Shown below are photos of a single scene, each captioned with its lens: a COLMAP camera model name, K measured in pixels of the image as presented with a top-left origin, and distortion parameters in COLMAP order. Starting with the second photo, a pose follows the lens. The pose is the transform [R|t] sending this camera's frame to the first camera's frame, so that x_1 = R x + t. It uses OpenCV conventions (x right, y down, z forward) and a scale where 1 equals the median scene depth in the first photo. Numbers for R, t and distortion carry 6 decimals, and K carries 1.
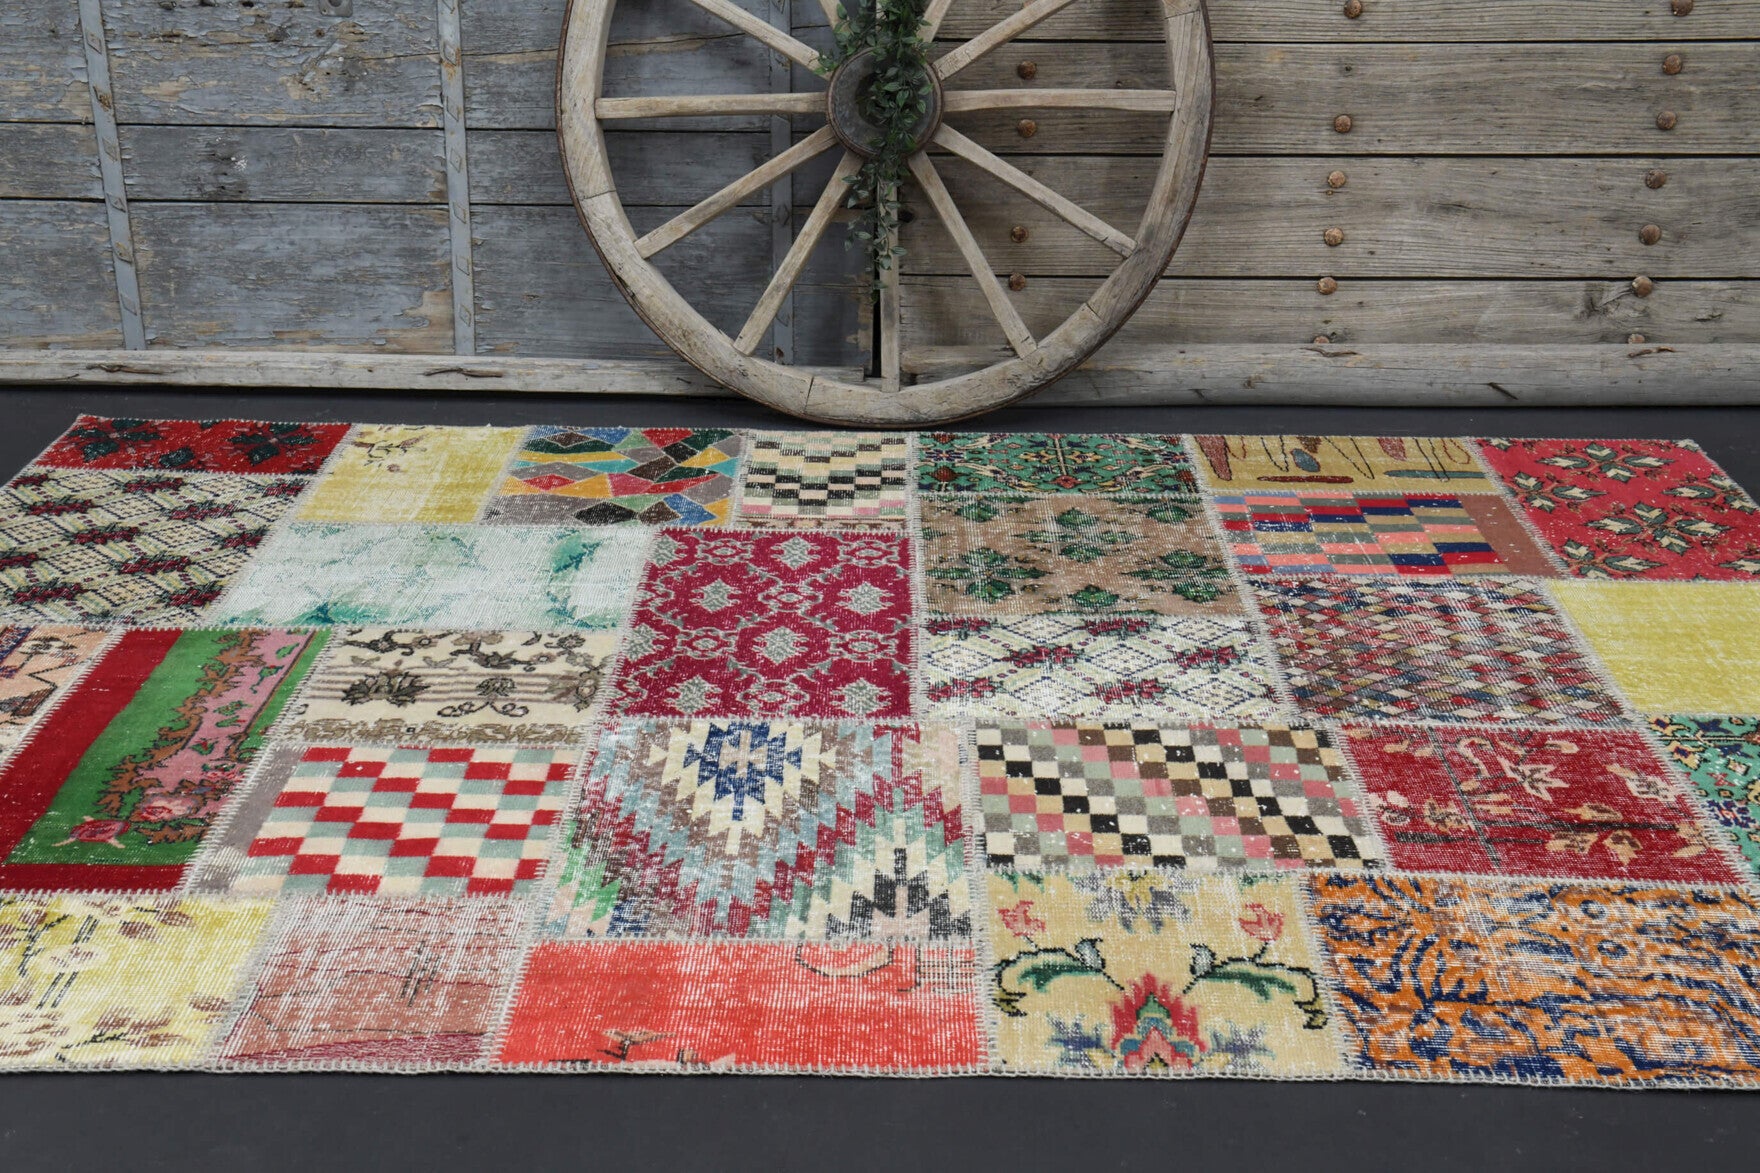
lens RADIAL K [[2154.3, 0, 880.0], [0, 2154.3, 586.5], [0, 0, 1]] dist [0.115718, 0.006830]
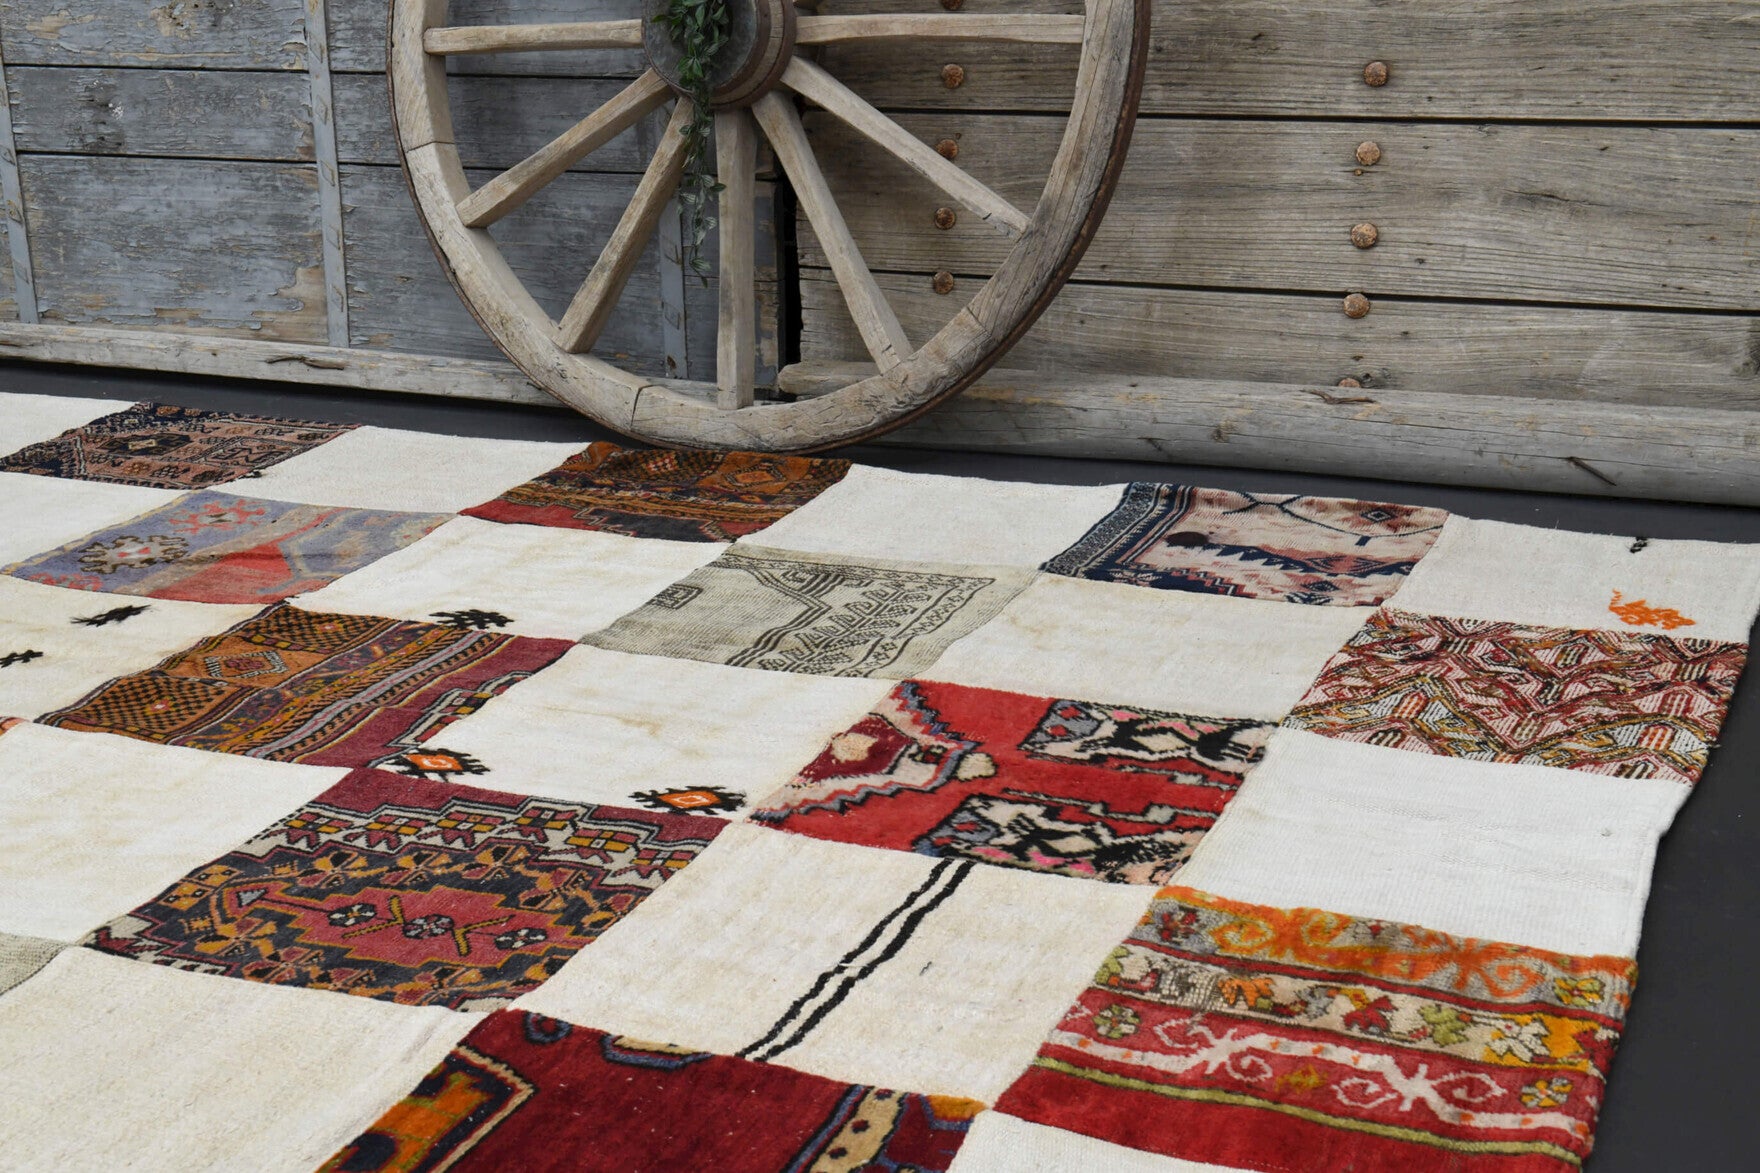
lens RADIAL K [[2478.4, 0, 880.0], [0, 2478.4, 586.5], [0, 0, 1]] dist [0.134618, -0.014542]
pose [[0.914781, 0.086653, -0.394547, 0.394929], [-0.120654, 0.990747, -0.062149, 0.019361], [0.385511, 0.104456, 0.916771, 0.217499]]
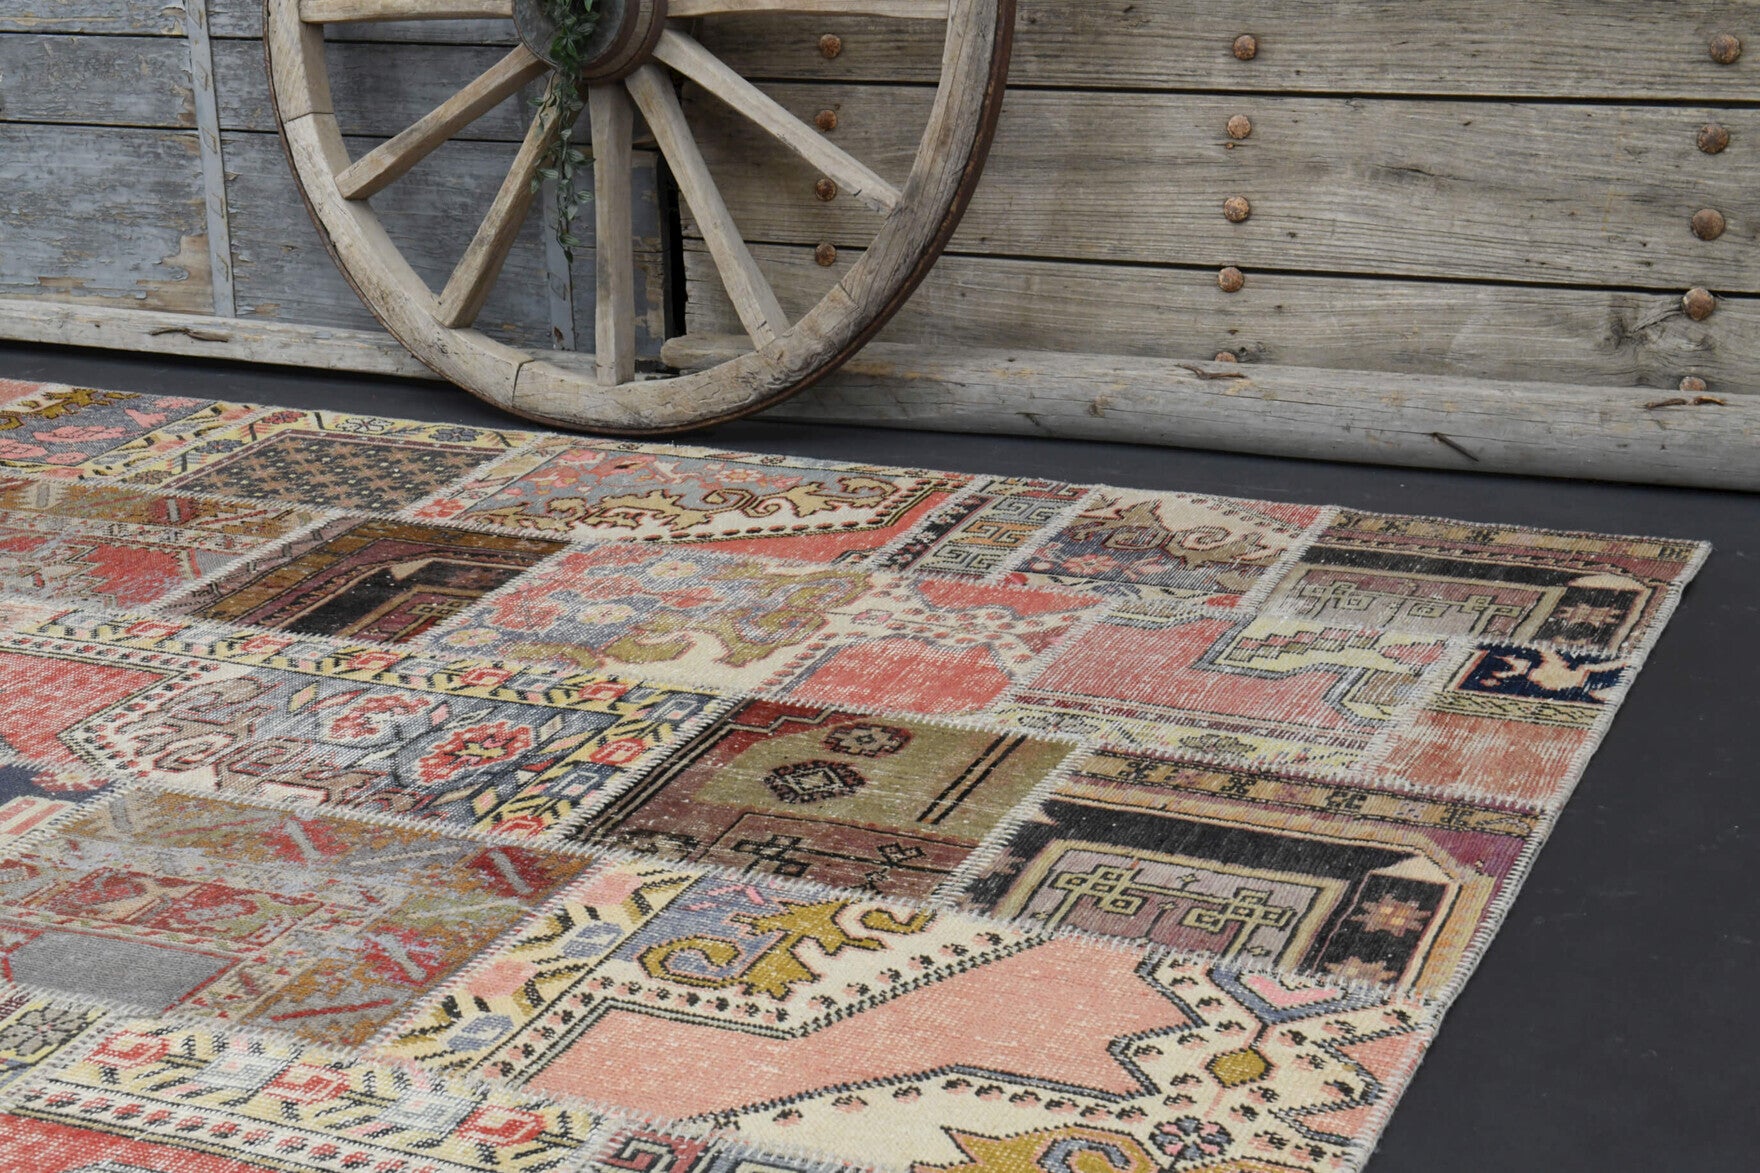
lens RADIAL K [[2761.5, 0, 880.0], [0, 2761.5, 586.5], [0, 0, 1]] dist [0.146082, -0.073016]
pose [[0.910630, 0.089399, -0.403436, 0.476297], [-0.113965, 0.992786, -0.037247, 0.004820], [0.397196, 0.079896, 0.914250, 0.153696]]
